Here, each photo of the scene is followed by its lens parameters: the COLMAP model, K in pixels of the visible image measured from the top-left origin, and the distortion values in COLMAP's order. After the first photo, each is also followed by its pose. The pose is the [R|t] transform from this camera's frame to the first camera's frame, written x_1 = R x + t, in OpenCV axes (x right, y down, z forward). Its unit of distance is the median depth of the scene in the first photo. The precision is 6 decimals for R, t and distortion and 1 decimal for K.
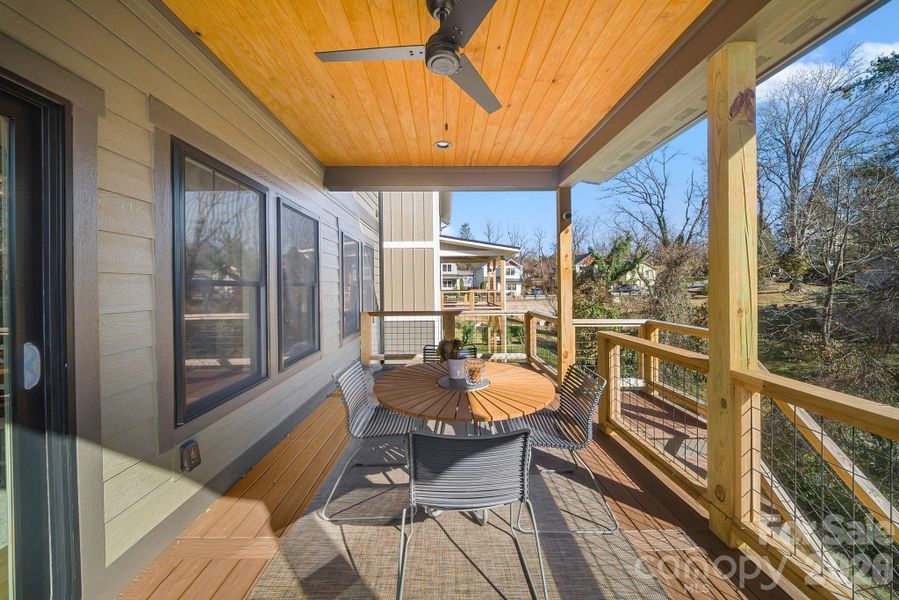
lens RADIAL K [[326.3, 0, 455.2], [0, 326.3, 301.7], [0, 0, 1]] dist [0.000269, -0.000032]
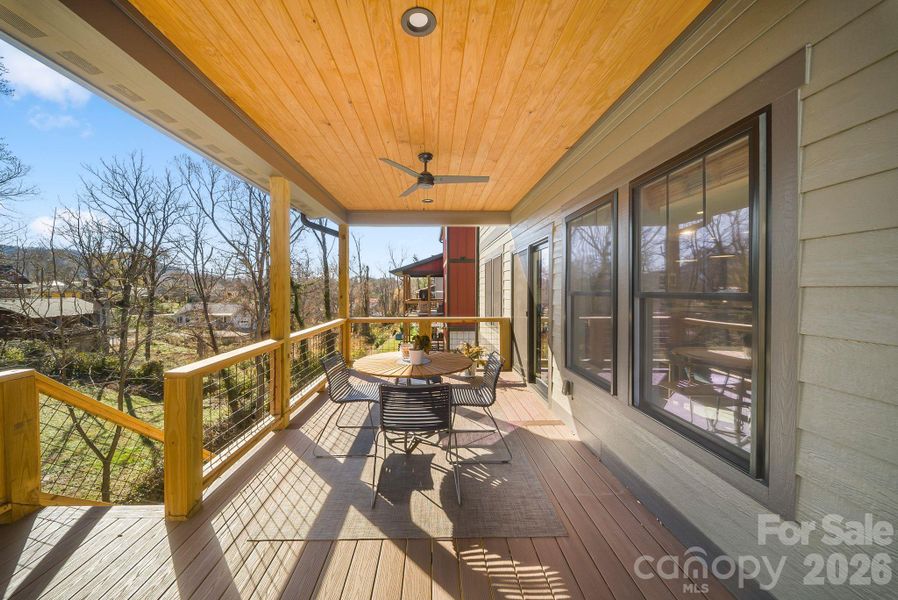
lens RADIAL K [[318.5, 0, 443.9], [0, 318.5, 300.4], [0, 0, 1]] dist [0.000351, -0.000012]
pose [[-0.999954, 0.008895, 0.003598, -0.104450], [0.009164, 0.996487, 0.083245, -0.130513], [-0.002845, 0.083274, -0.996523, 2.136518]]
